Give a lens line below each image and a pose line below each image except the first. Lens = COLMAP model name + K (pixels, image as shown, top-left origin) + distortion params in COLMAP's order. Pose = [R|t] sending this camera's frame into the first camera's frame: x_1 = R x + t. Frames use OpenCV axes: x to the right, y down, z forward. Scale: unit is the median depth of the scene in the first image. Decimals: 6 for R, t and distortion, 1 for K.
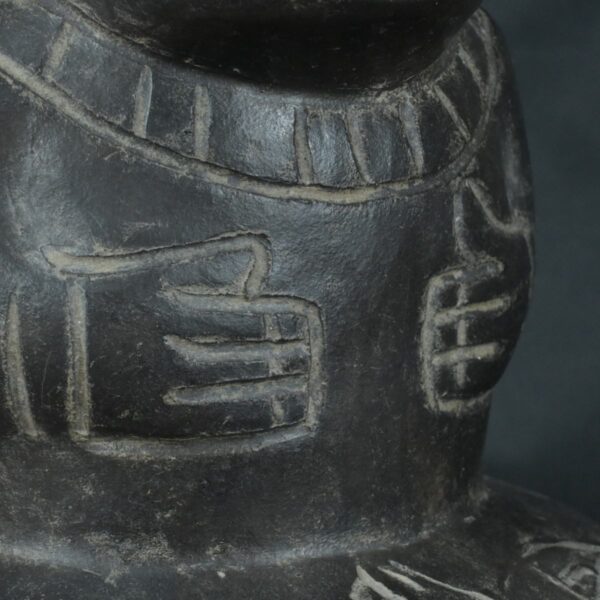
lens RADIAL K [[1961.2, 0, 300.0], [0, 1961.2, 300.0], [0, 0, 1]] dist [0.006662, 0.324284]
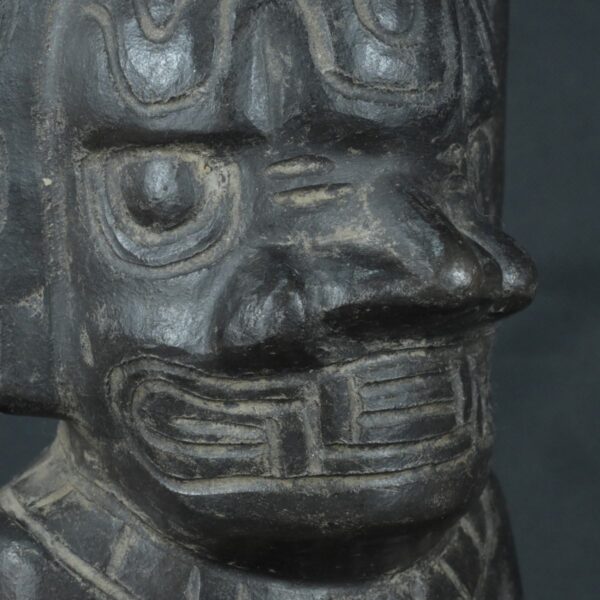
lens RADIAL K [[1961.2, 0, 300.0], [0, 1961.2, 300.0], [0, 0, 1]] dist [0.006662, 0.324284]
pose [[0.999998, -0.001005, 0.001925, -0.017212], [0.001110, 0.998462, -0.055425, -0.207528], [-0.001866, 0.055427, 0.998461, -0.176452]]
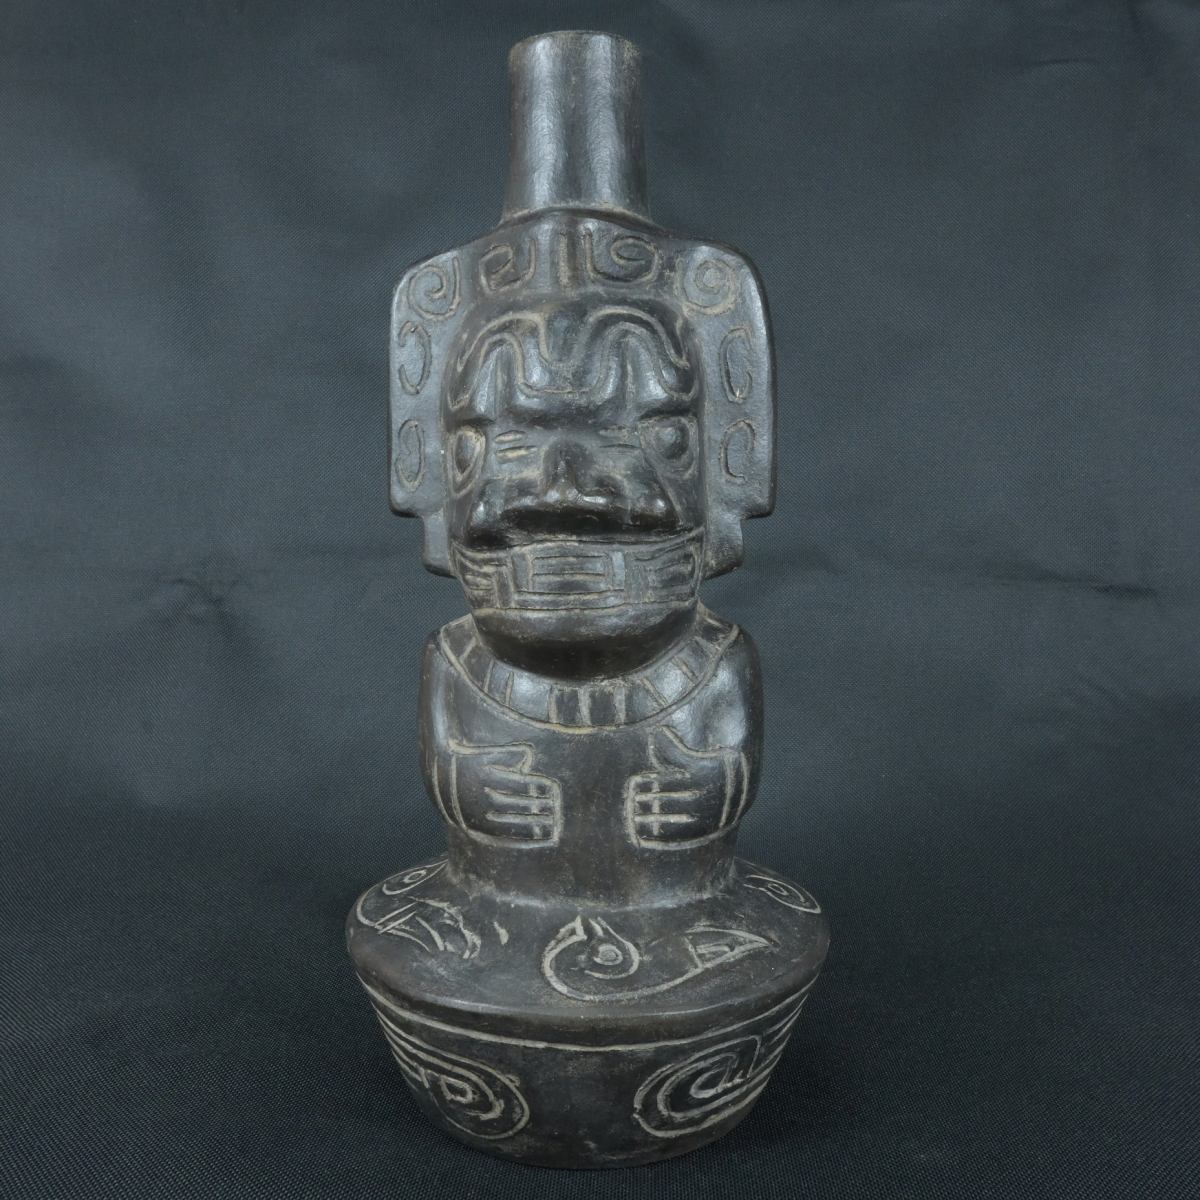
lens RADIAL K [[1234.0, 0, 600.0], [0, 1234.0, 600.0], [0, 0, 1]] dist [0.007590, -0.029883]
pose [[0.792358, 0.051076, -0.607914, 0.813215], [-0.103548, 0.993290, -0.051511, -0.123947], [0.601204, 0.103763, 0.792330, -0.010780]]
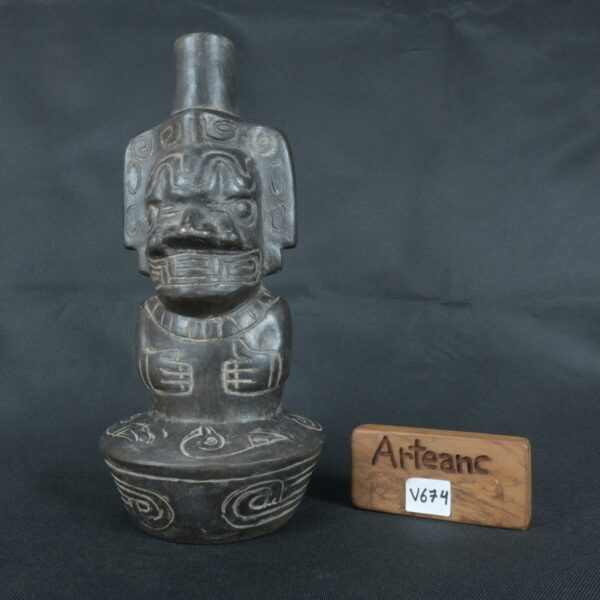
lens RADIAL K [[617.0, 0, 300.0], [0, 617.0, 300.0], [0, 0, 1]] dist [0.007590, -0.029883]
pose [[0.786882, 0.006456, -0.617070, 1.072697], [-0.099239, 0.988254, -0.116210, -0.003474], [0.609072, 0.152681, 0.778280, 0.029257]]
